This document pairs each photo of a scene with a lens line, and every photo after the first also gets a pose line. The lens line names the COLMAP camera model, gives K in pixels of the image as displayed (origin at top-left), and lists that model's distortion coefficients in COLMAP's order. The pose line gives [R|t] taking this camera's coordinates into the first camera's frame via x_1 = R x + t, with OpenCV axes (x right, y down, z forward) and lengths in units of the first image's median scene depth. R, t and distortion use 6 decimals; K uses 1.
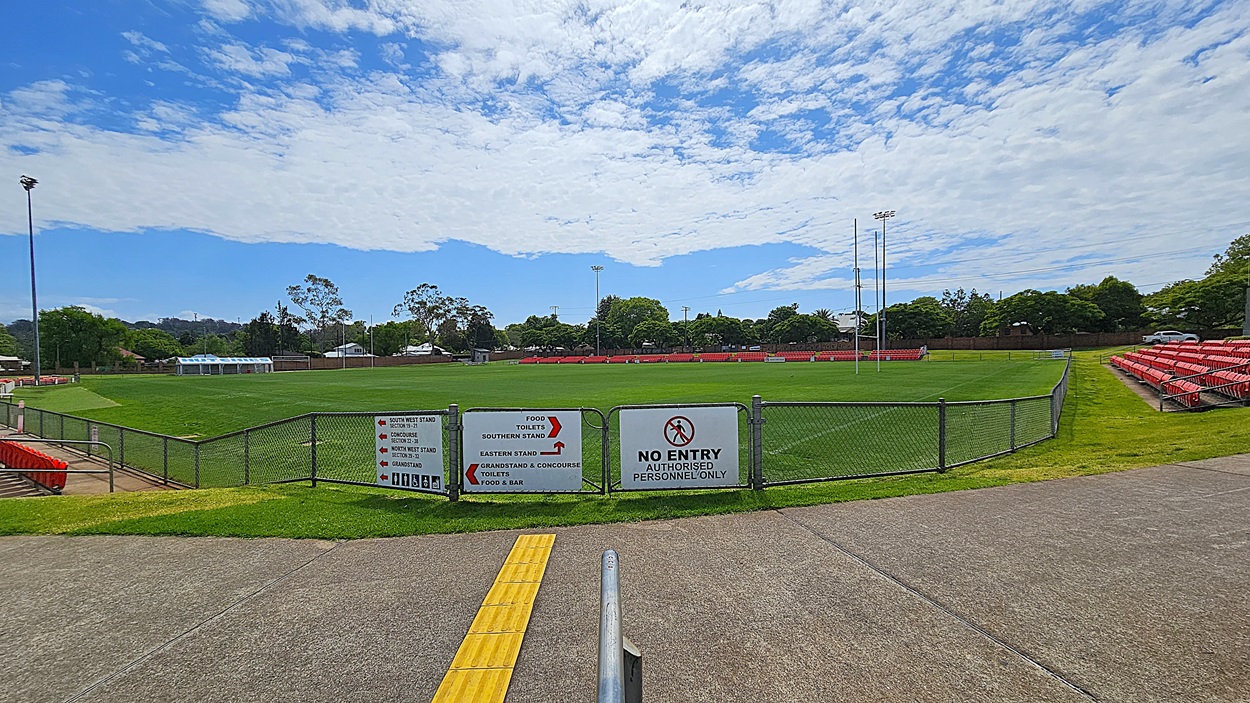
lens RADIAL K [[510.2, 0, 624.7], [0, 510.2, 368.8], [0, 0, 1]] dist [0.002295, -0.003828]
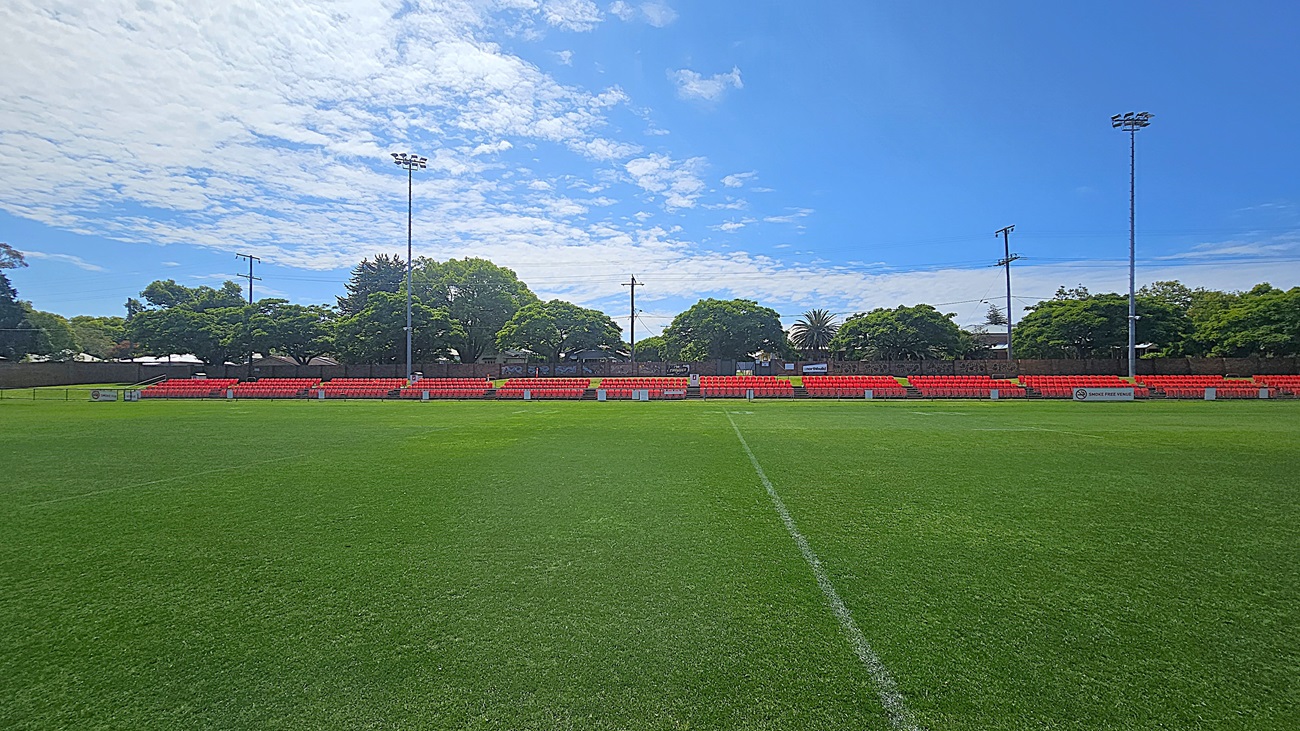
lens RADIAL K [[531.1, 0, 648.2], [0, 531.1, 378.2], [0, 0, 1]] dist [-0.003407, -0.000028]
pose [[0.817072, 0.020311, 0.576177, -0.030388], [0.001733, 0.999288, -0.037684, -0.002117], [-0.576533, 0.031789, 0.816456, 0.121485]]
